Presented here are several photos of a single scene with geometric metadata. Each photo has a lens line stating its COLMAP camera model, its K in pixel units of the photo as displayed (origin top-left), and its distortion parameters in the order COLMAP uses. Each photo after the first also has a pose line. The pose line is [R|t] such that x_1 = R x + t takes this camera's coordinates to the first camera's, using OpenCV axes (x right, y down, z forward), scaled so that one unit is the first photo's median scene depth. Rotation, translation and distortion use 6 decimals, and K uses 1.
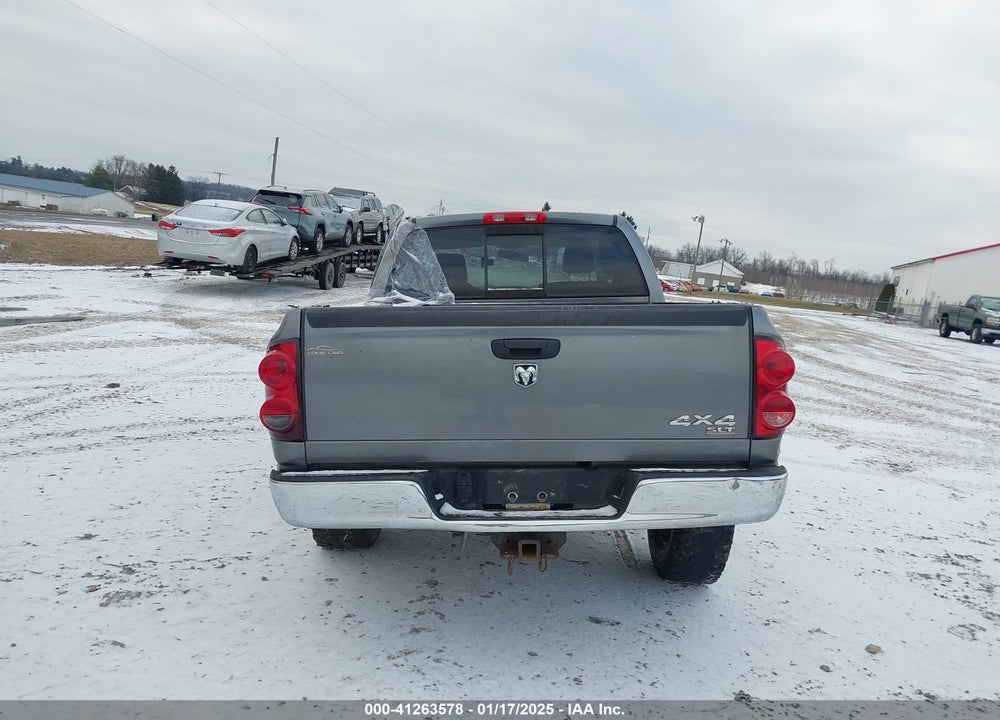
lens RADIAL K [[826.5, 0, 502.1], [0, 826.5, 311.7], [0, 0, 1]] dist [0.041692, -0.052349]
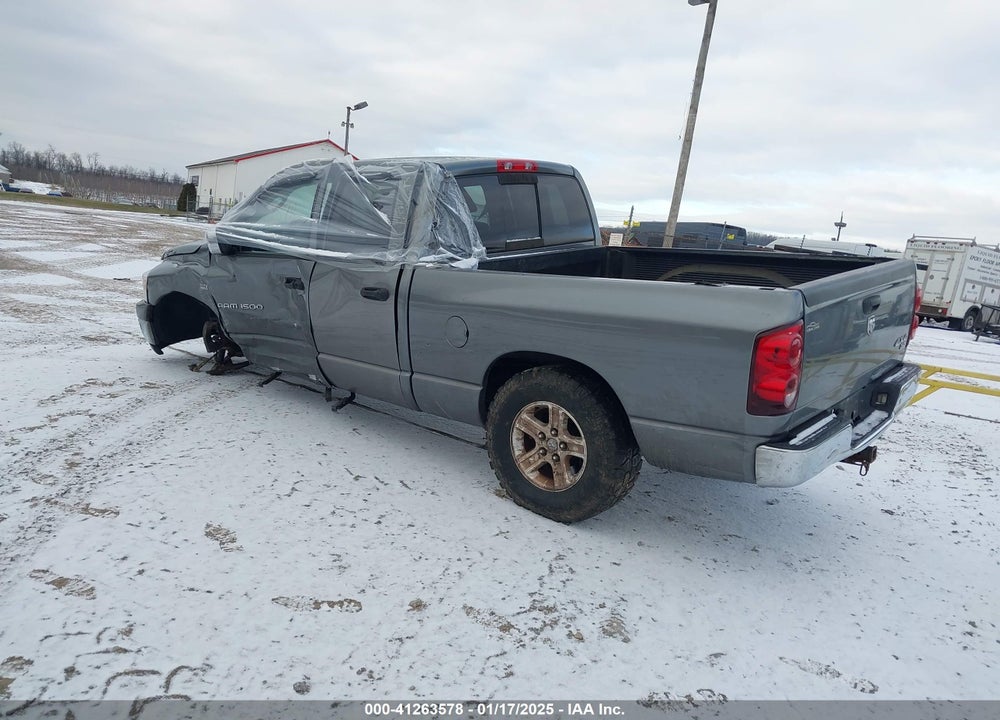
lens RADIAL K [[826.5, 0, 495.3], [0, 826.5, 367.1], [0, 0, 1]] dist [0.041692, -0.052349]
pose [[0.619445, -0.168974, 0.766639, -0.790462], [0.017661, 0.979313, 0.201579, -0.077827], [-0.784841, -0.111327, 0.609615, 0.394532]]
